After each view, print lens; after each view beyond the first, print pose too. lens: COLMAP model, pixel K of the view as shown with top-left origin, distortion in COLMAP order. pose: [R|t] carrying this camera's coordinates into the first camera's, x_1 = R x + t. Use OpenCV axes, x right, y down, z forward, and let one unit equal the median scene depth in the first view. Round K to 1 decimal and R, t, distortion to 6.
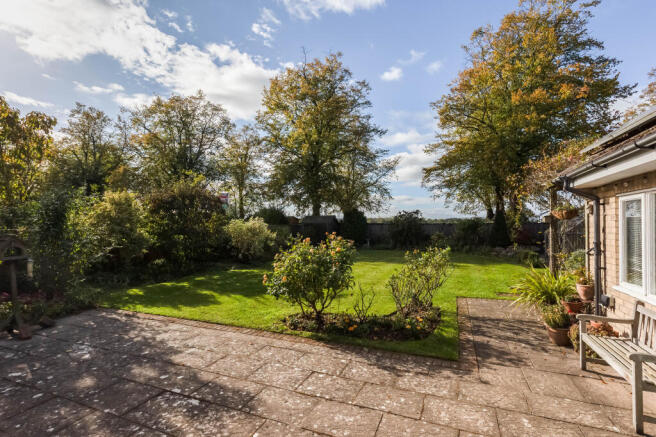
lens RADIAL K [[302.6, 0, 328.0], [0, 302.6, 218.5], [0, 0, 1]] dist [0.002546, 0.000630]
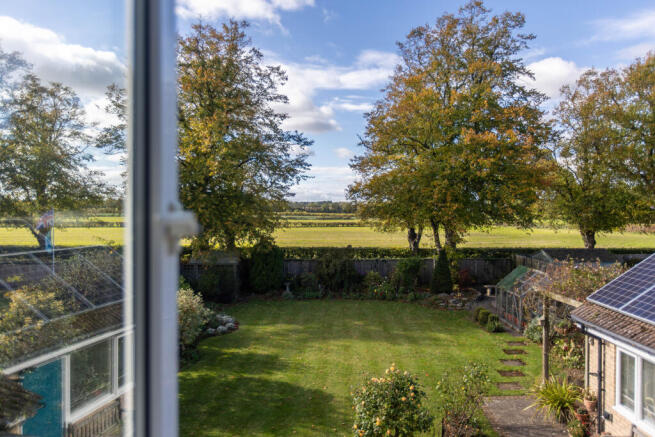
lens RADIAL K [[448.7, 0, 327.5], [0, 448.7, 218.5], [0, 0, 1]] dist [-0.004599, -0.002325]
pose [[0.932307, 0.001748, 0.361664, -0.362796], [-0.008554, 0.999815, 0.017219, -0.231113], [-0.361567, -0.019147, 0.932149, -0.157276]]
